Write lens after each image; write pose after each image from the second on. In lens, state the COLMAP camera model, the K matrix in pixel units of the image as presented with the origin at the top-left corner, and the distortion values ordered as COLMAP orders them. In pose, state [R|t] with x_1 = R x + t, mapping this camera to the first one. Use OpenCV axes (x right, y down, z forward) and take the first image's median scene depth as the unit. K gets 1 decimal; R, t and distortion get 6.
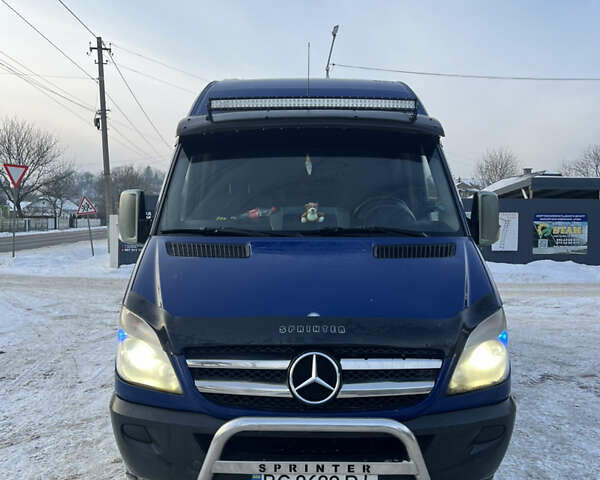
lens RADIAL K [[597.3, 0, 298.7], [0, 597.3, 237.4], [0, 0, 1]] dist [0.061604, -0.065790]
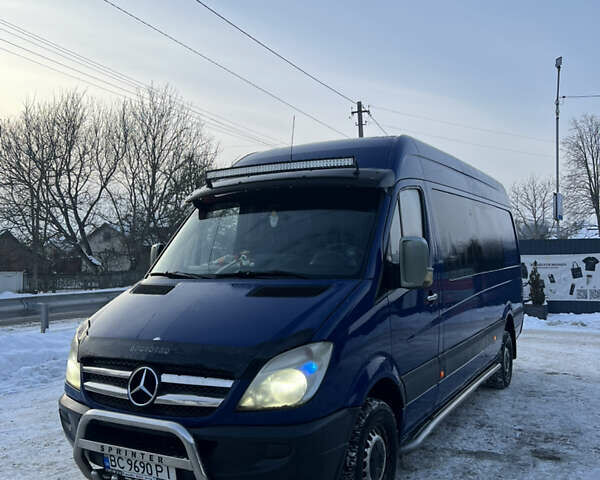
lens RADIAL K [[597.3, 0, 298.7], [0, 597.3, 237.4], [0, 0, 1]] dist [0.061604, -0.065790]
pose [[0.871786, -0.030537, -0.488935, 0.896760], [-0.006390, 0.997262, -0.073679, 0.003059], [0.489846, 0.067356, 0.869203, -0.005031]]
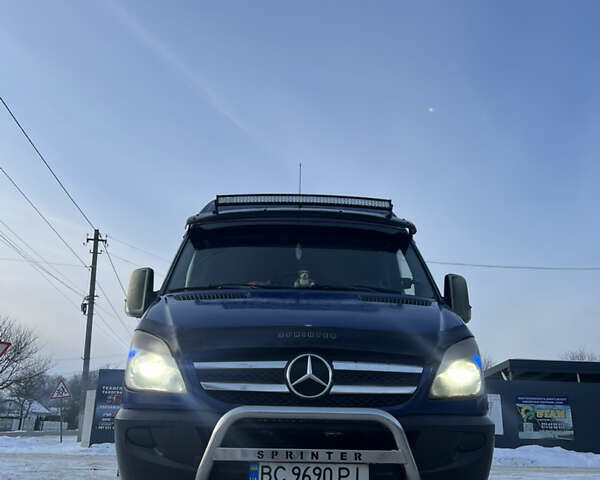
lens RADIAL K [[597.3, 0, 298.7], [0, 597.3, 237.4], [0, 0, 1]] dist [0.061604, -0.065790]
pose [[0.999364, 0.019871, 0.029602, -0.028386], [-0.008691, 0.941011, -0.338265, 0.336743], [-0.034577, 0.337793, 0.940585, -0.117661]]
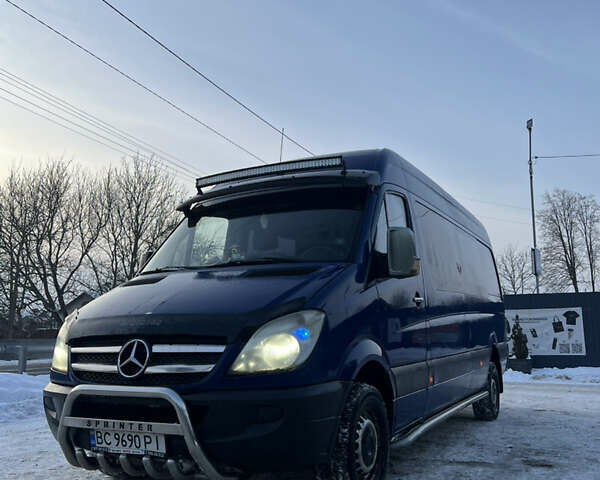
lens RADIAL K [[597.3, 0, 298.7], [0, 597.3, 237.4], [0, 0, 1]] dist [0.061604, -0.065790]
pose [[0.886645, -0.089898, -0.453628, 0.881193], [-0.003686, 0.979518, -0.201322, 0.218243], [0.462435, 0.180173, 0.868154, -0.018539]]
